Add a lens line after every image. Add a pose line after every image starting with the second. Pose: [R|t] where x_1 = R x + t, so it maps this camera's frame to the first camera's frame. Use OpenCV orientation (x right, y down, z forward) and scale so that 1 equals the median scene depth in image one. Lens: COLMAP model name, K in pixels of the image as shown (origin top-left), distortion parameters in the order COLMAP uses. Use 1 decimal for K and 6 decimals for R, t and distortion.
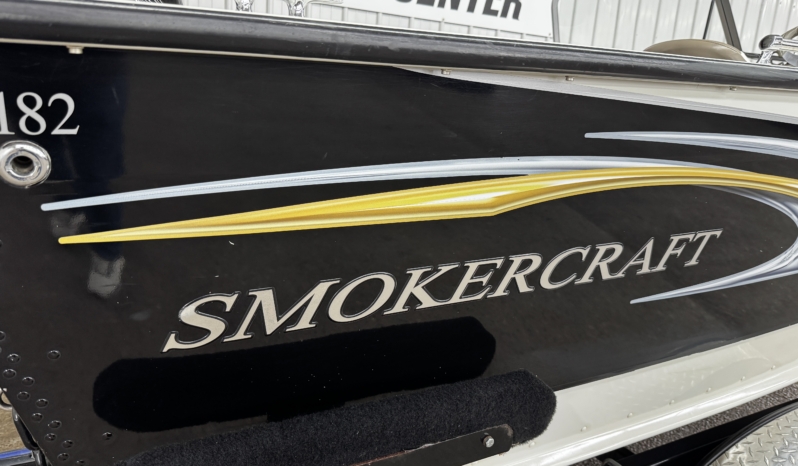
lens RADIAL K [[584.1, 0, 394.2], [0, 584.1, 233.7], [0, 0, 1]] dist [0.087372, -0.148566]
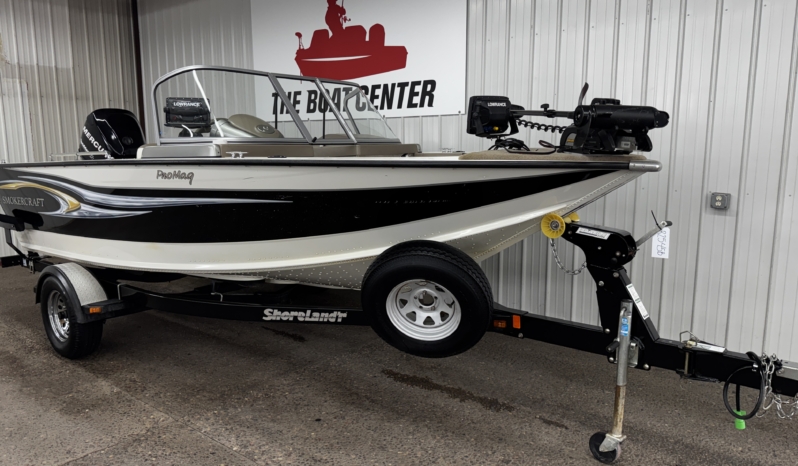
lens RADIAL K [[584.1, 0, 394.2], [0, 584.1, 233.7], [0, 0, 1]] dist [0.087372, -0.148566]
pose [[0.364545, 0.071595, -0.928429, 6.973415], [-0.182201, 0.983252, 0.004282, -0.304788], [0.913186, 0.167600, 0.371485, 2.224322]]
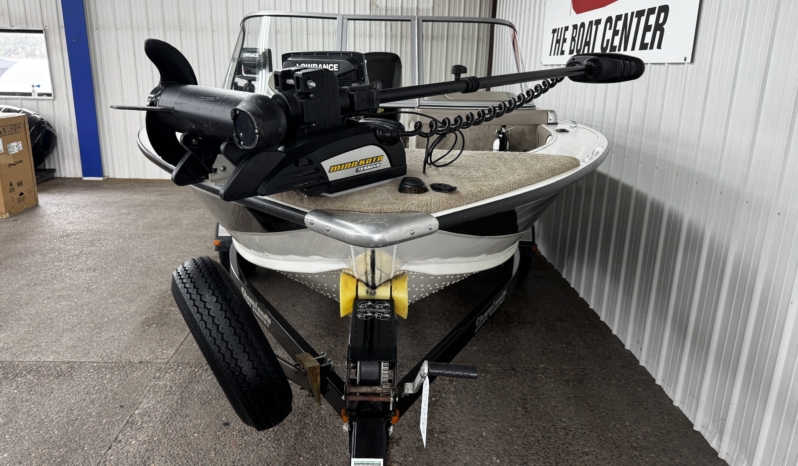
lens RADIAL K [[584.1, 0, 394.2], [0, 584.1, 233.7], [0, 0, 1]] dist [0.087372, -0.148566]
pose [[-0.452931, 0.165222, -0.876102, 5.649323], [-0.252882, 0.918511, 0.303955, -1.336720], [0.854929, 0.359221, -0.374240, 5.199791]]
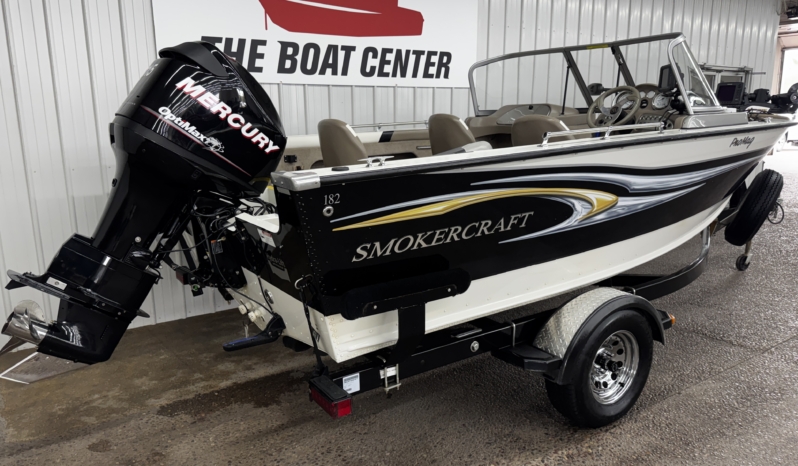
lens RADIAL K [[584.1, 0, 394.2], [0, 584.1, 233.7], [0, 0, 1]] dist [0.087372, -0.148566]
pose [[0.992294, -0.096987, 0.077108, -0.298123], [0.098633, 0.994964, -0.017825, 0.091320], [-0.074991, 0.025293, 0.996863, -1.829620]]
